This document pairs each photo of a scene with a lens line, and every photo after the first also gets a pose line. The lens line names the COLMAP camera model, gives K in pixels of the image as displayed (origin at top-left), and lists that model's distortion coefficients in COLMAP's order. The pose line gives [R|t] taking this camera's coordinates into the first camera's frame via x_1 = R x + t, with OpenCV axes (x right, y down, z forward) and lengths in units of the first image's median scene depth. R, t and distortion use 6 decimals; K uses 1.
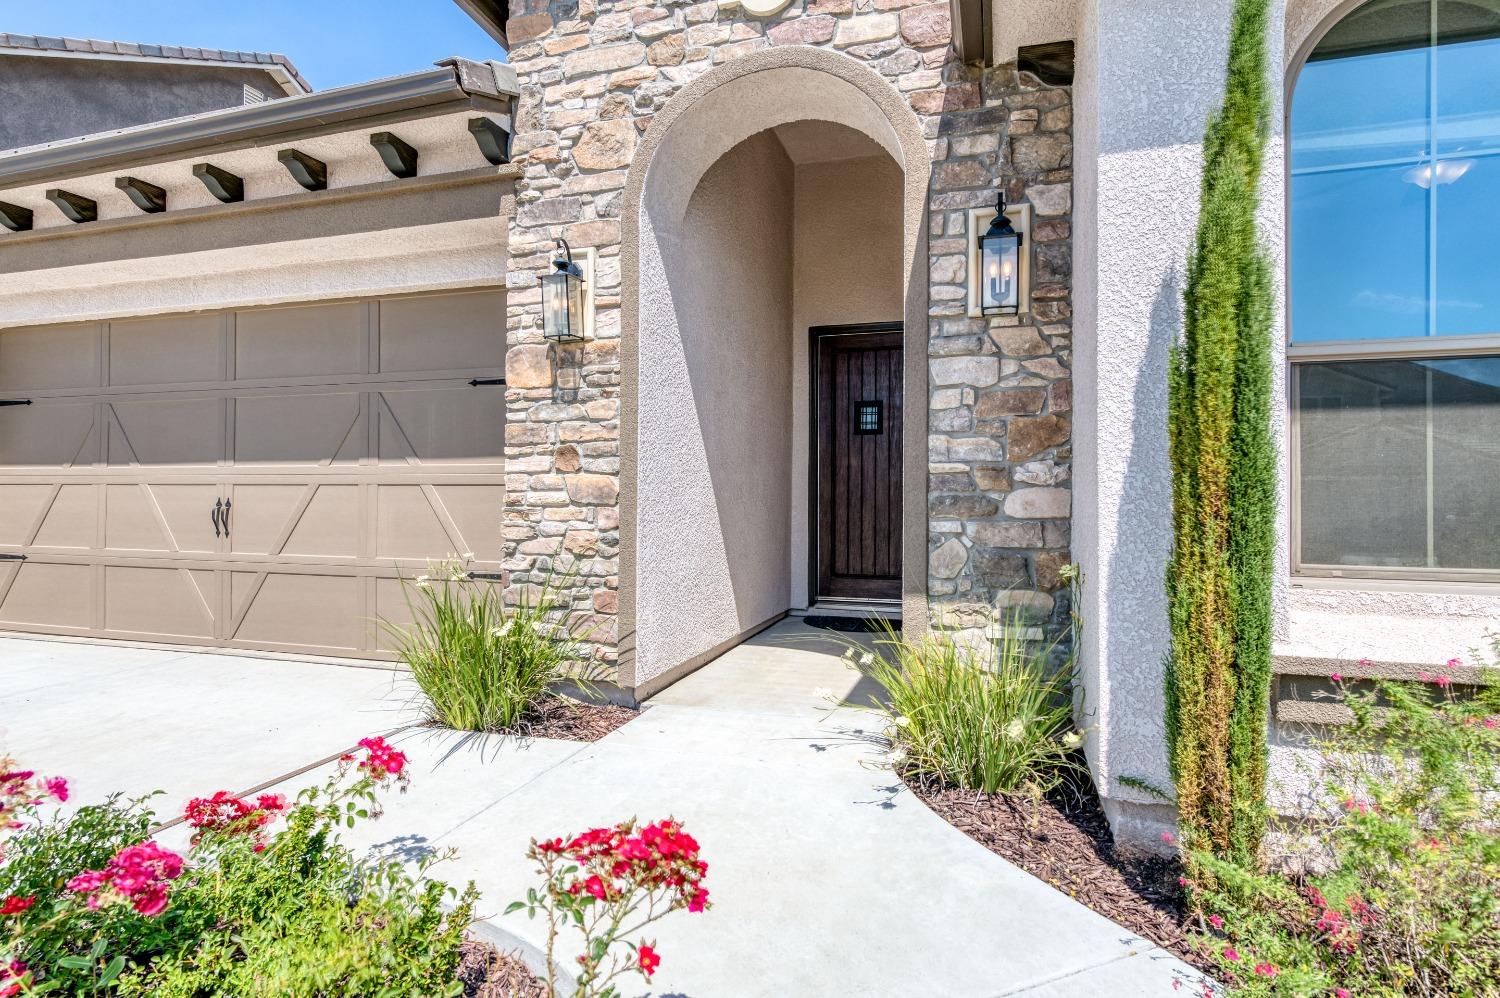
lens RADIAL K [[836.0, 0, 675.9], [0, 836.0, 479.7], [0, 0, 1]] dist [0.004332, -0.001928]
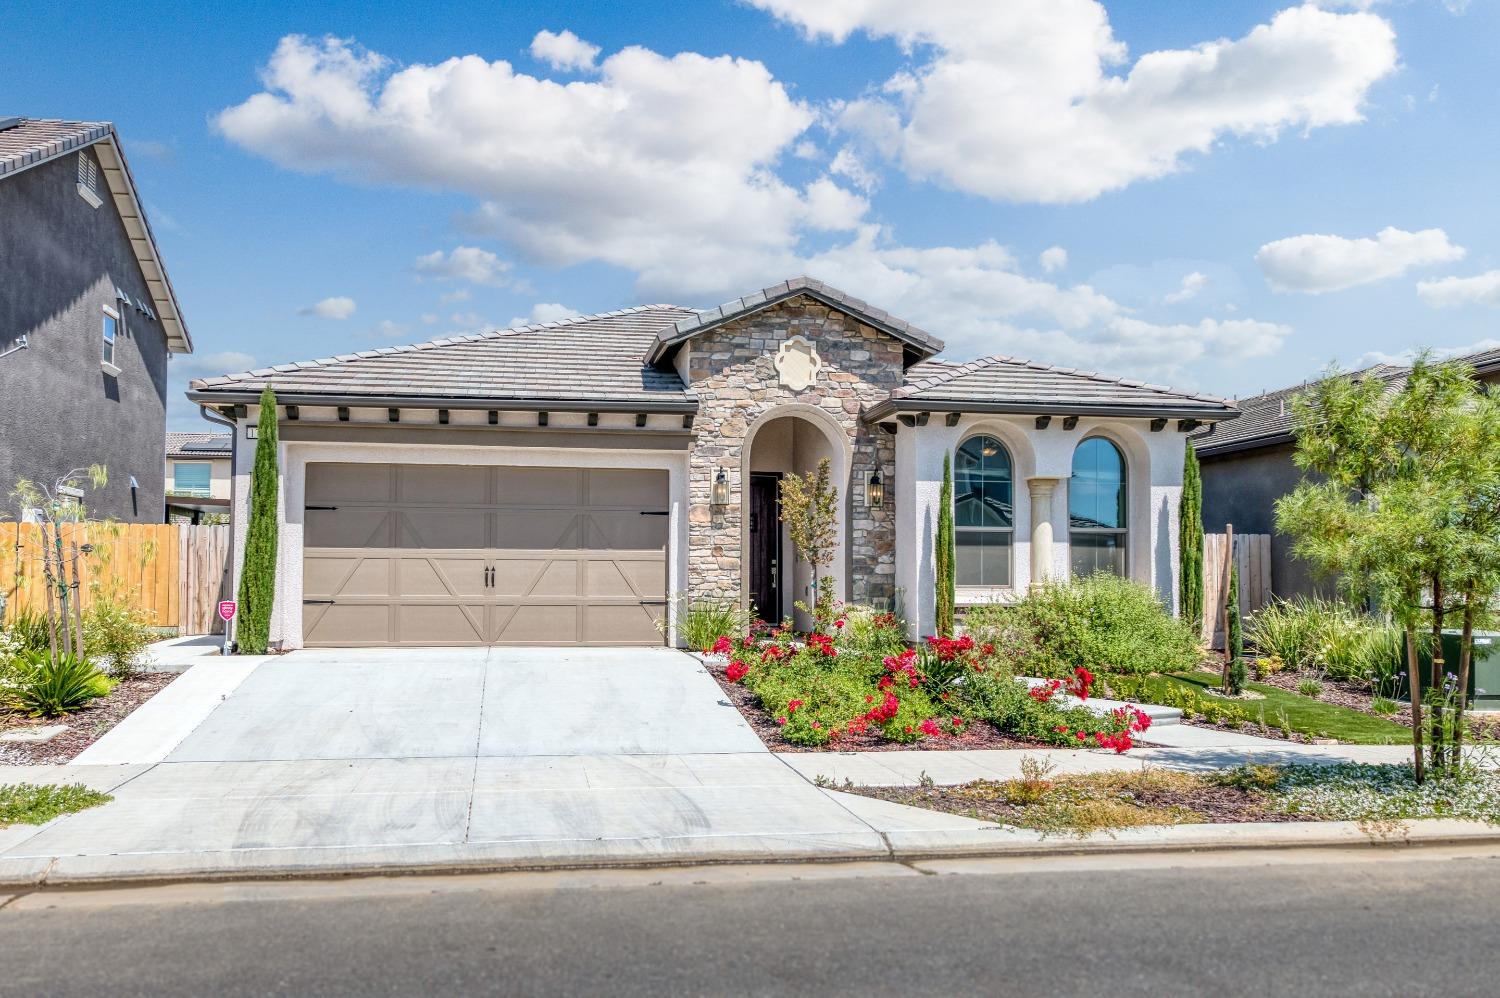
lens RADIAL K [[1016.0, 0, 758.3], [0, 1016.0, 497.4], [0, 0, 1]] dist [-0.000743, 0.004577]
pose [[0.884442, 0.034621, 0.465365, -1.489104], [-0.011601, 0.998567, -0.052240, -0.029181], [-0.466506, 0.040804, 0.883576, -1.805010]]
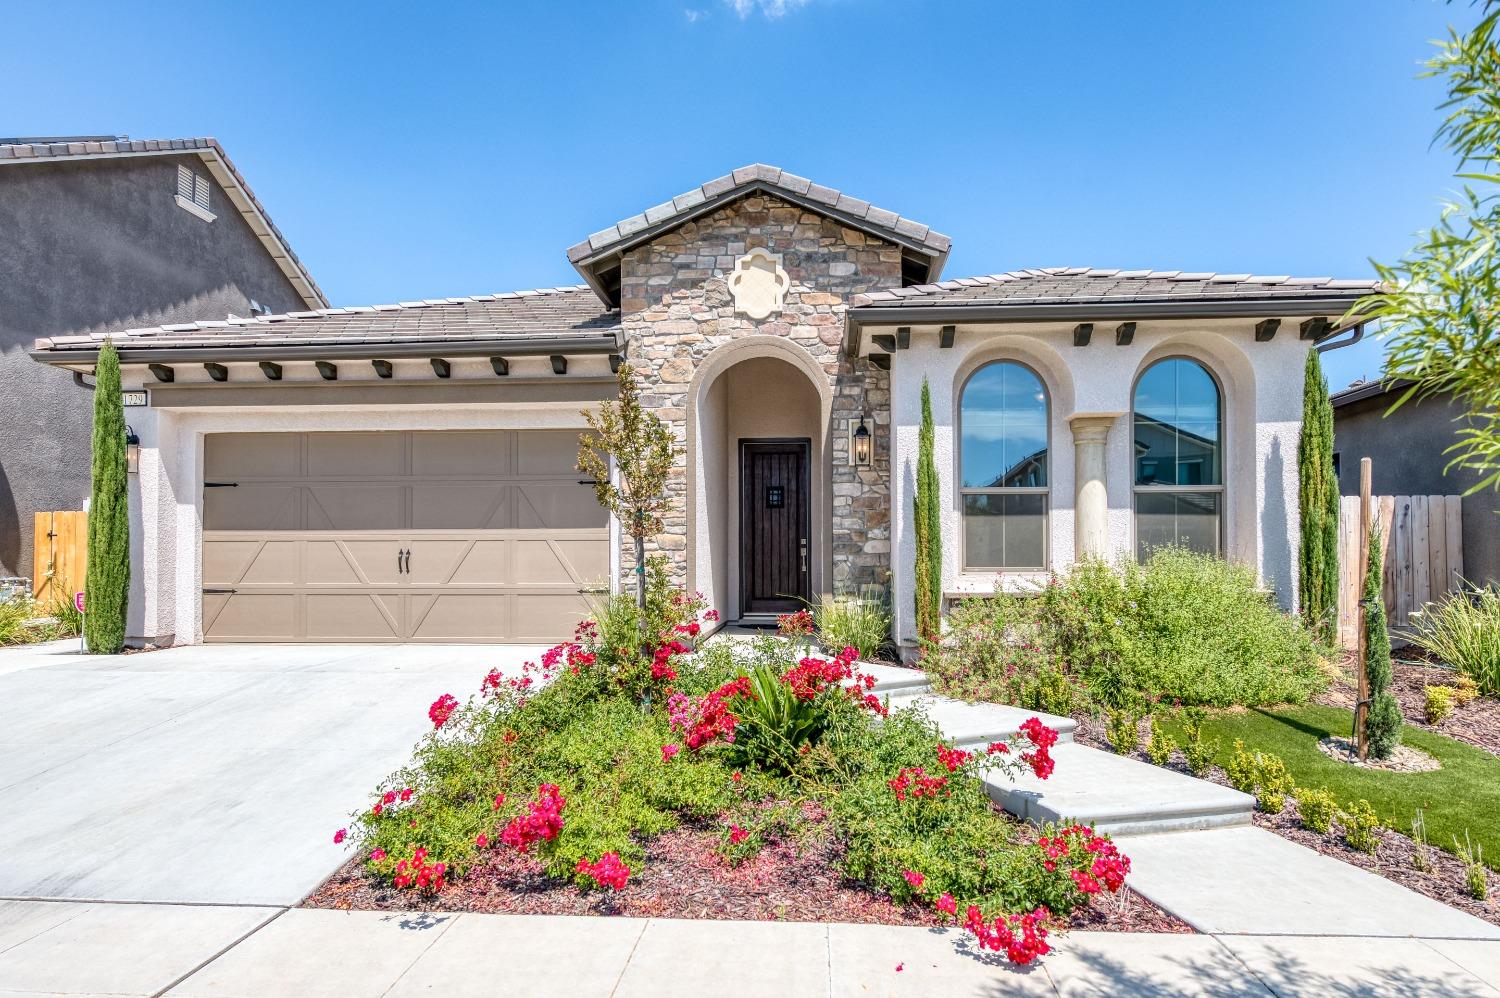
lens RADIAL K [[889.7, 0, 750.3], [0, 889.7, 521.3], [0, 0, 1]] dist [-0.001004, 0.005995]
pose [[0.963296, 0.002541, 0.268428, -0.500550], [0.002178, 0.999848, -0.017281, -0.001082], [-0.268432, 0.017231, 0.963145, -1.127583]]
